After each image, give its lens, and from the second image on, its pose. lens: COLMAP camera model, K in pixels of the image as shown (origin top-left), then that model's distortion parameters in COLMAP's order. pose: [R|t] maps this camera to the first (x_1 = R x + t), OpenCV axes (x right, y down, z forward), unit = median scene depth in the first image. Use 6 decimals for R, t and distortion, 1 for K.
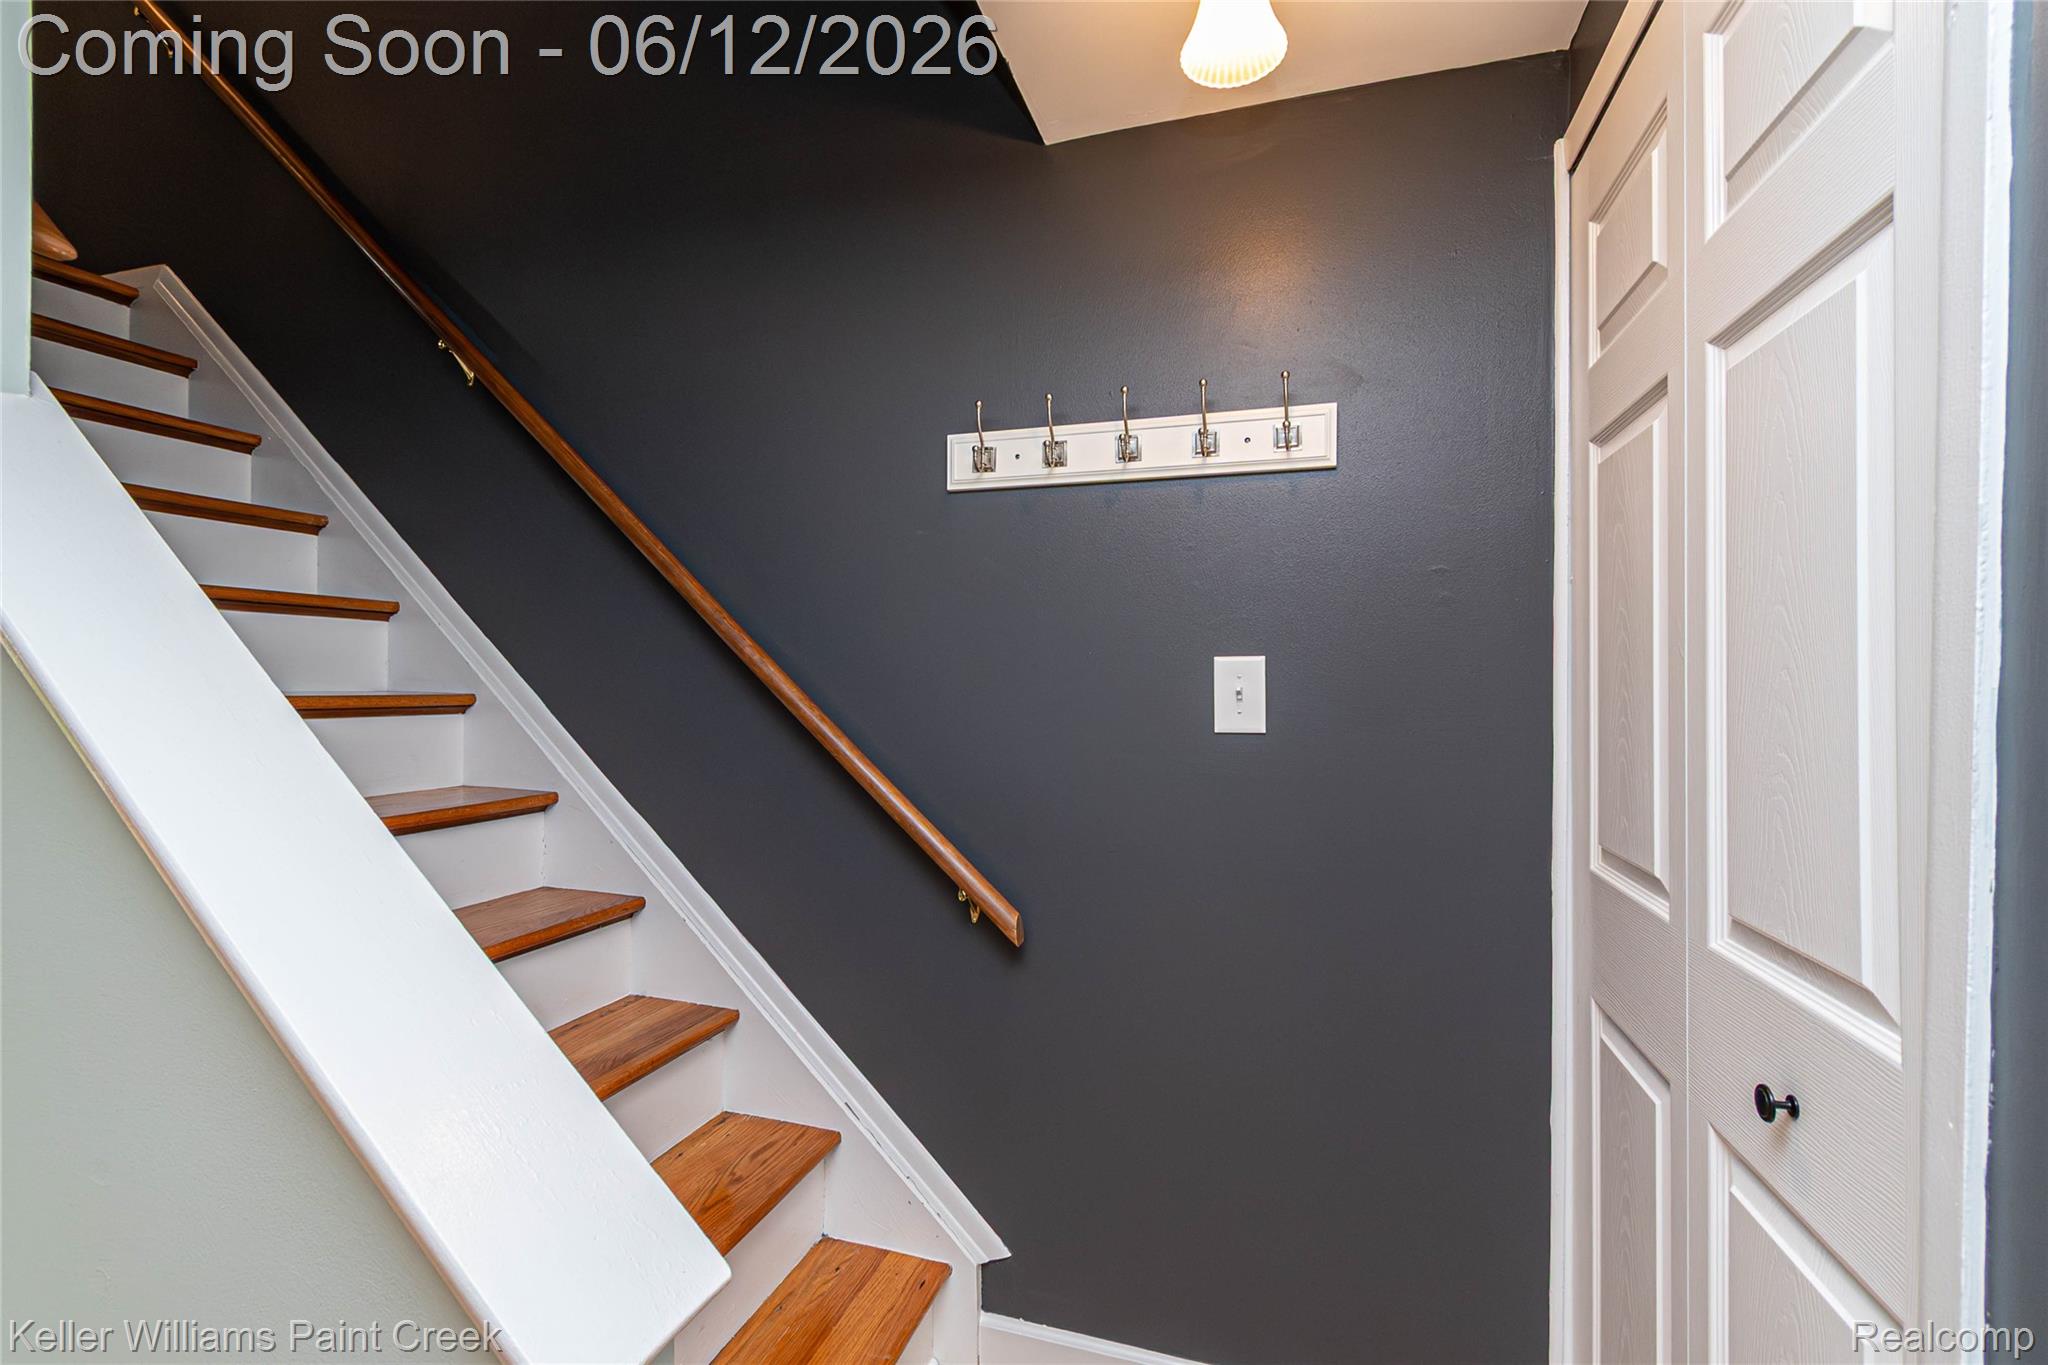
lens RADIAL K [[928.8, 0, 1018.7], [0, 928.8, 674.2], [0, 0, 1]] dist [0.002267, -0.000053]
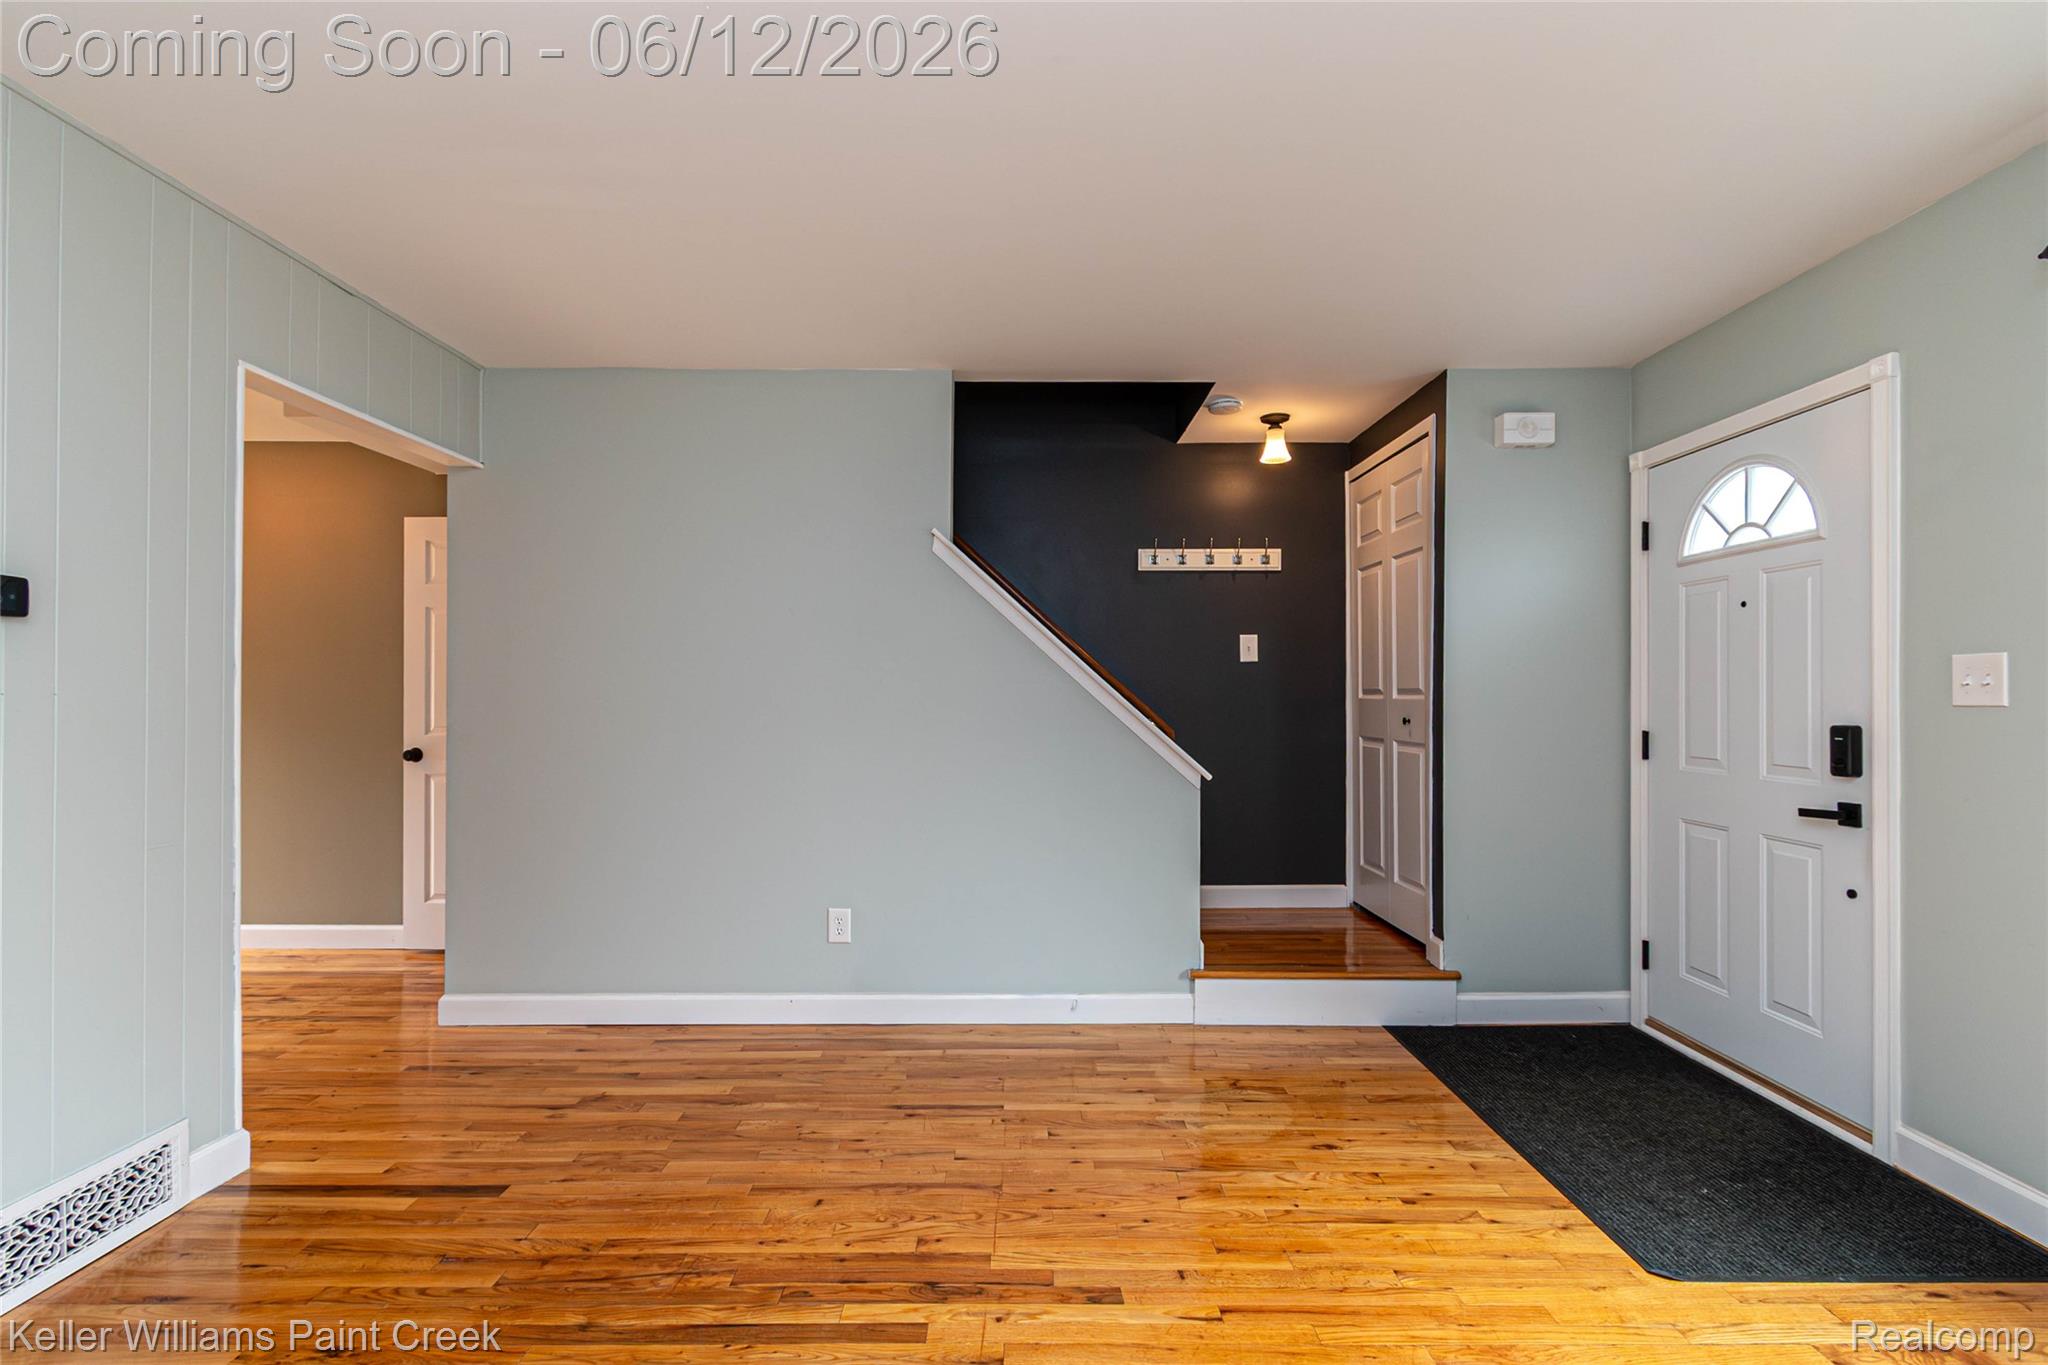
lens RADIAL K [[945.4, 0, 1026.6], [0, 945.4, 687.7], [0, 0, 1]] dist [-0.000176, 0.000034]
pose [[0.952616, -0.003773, 0.304151, -1.226042], [0.001064, 0.999958, 0.009074, 0.109744], [-0.304172, -0.008321, 0.952581, -1.479251]]
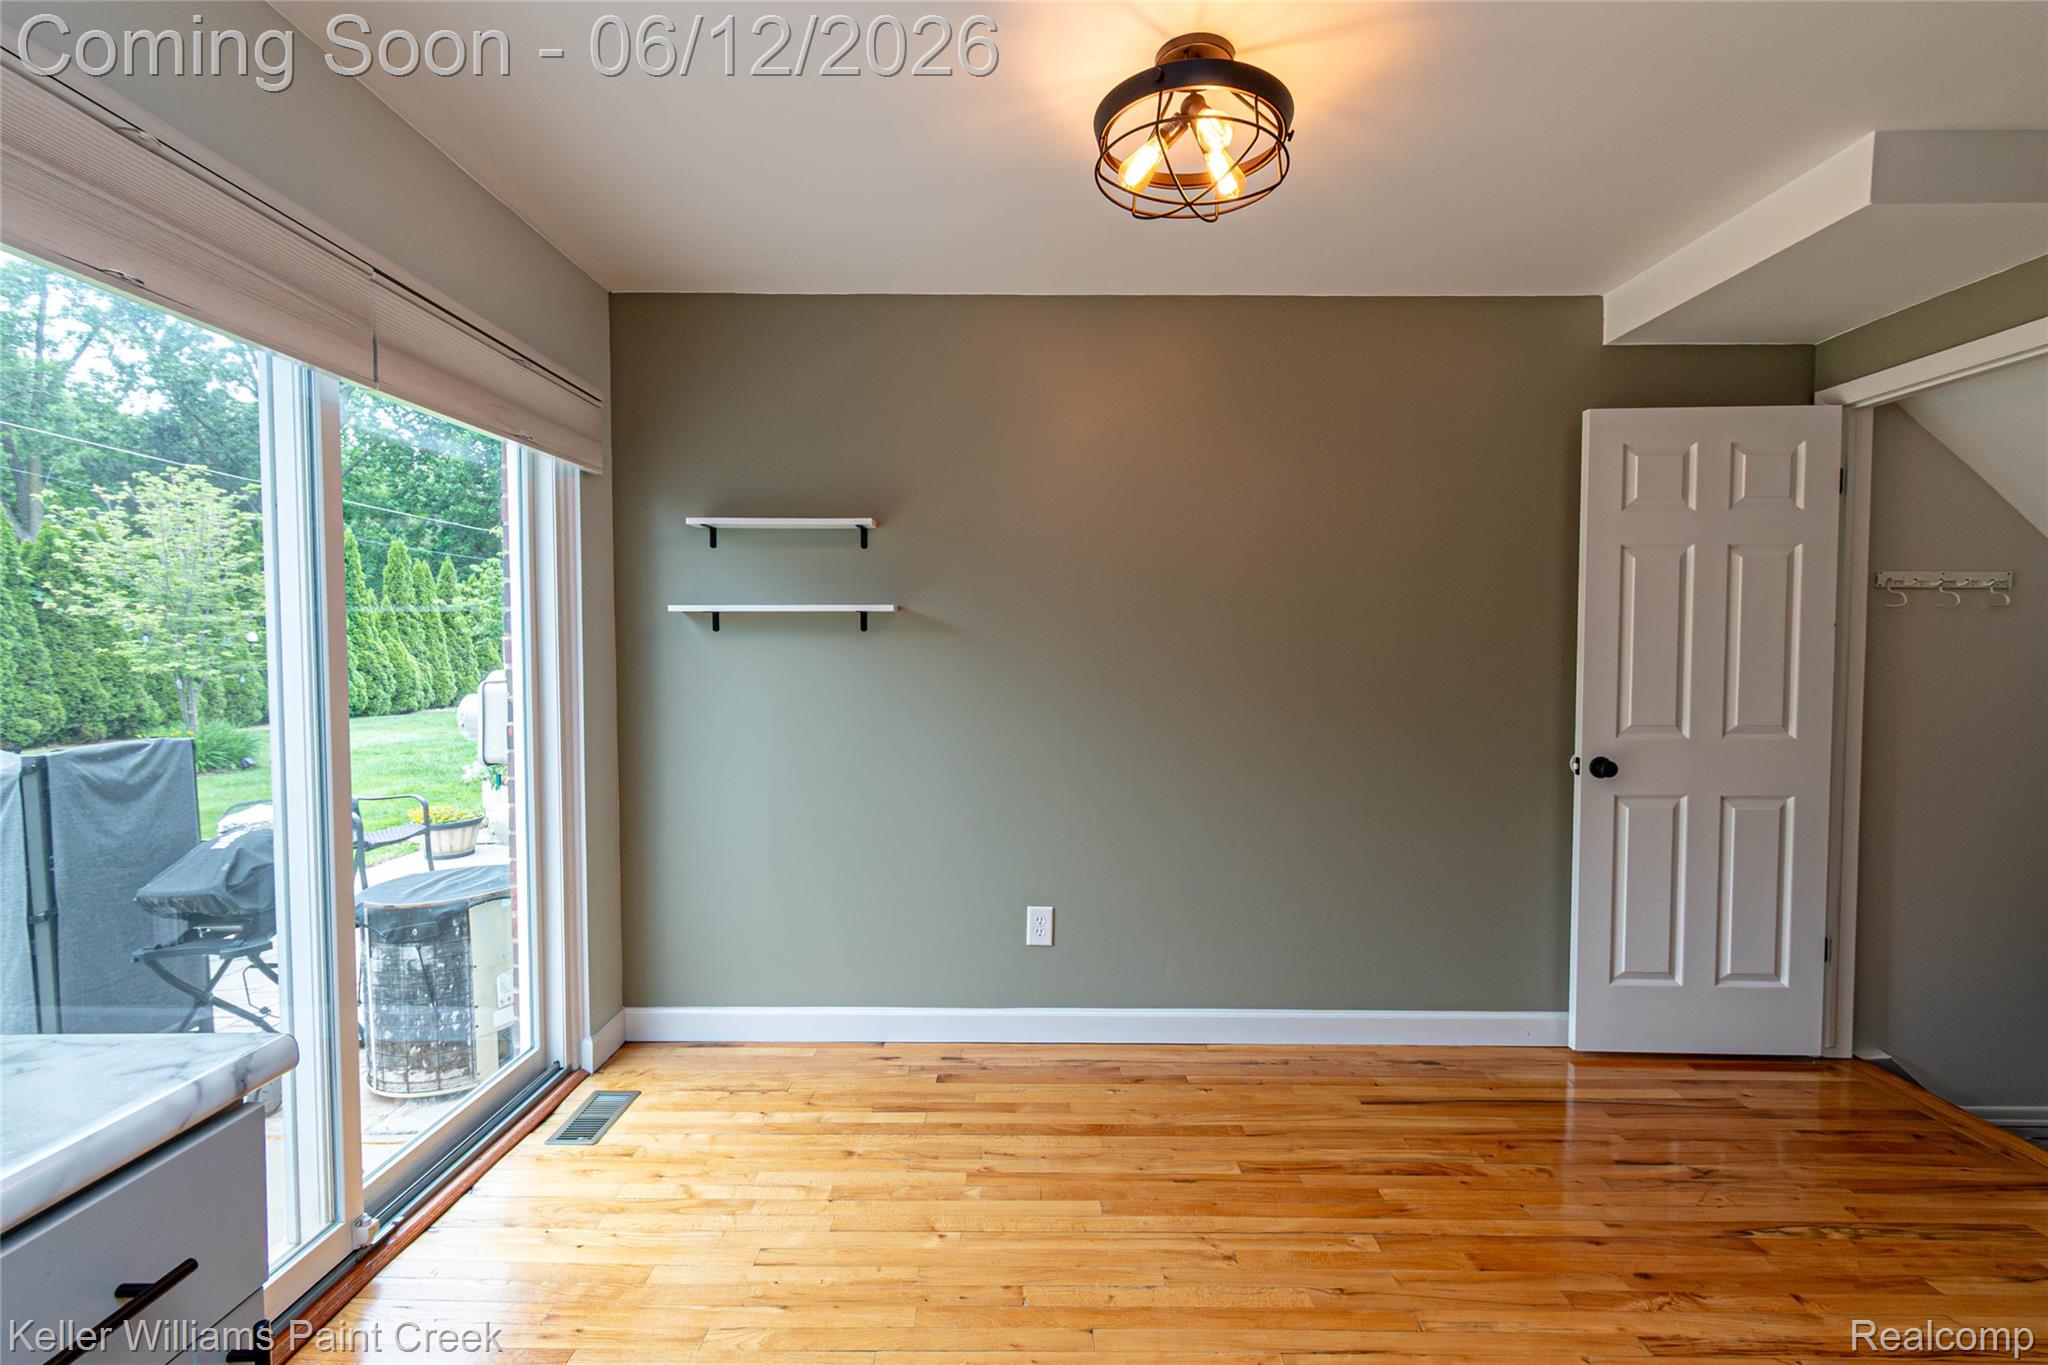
lens RADIAL K [[915.7, 0, 1029.1], [0, 915.7, 687.5], [0, 0, 1]] dist [0.000483, -0.000244]
pose [[0.955065, -0.018133, 0.295840, -3.638460], [0.001985, 0.998496, 0.054794, 0.073336], [-0.296388, -0.051744, 0.953665, 0.277432]]
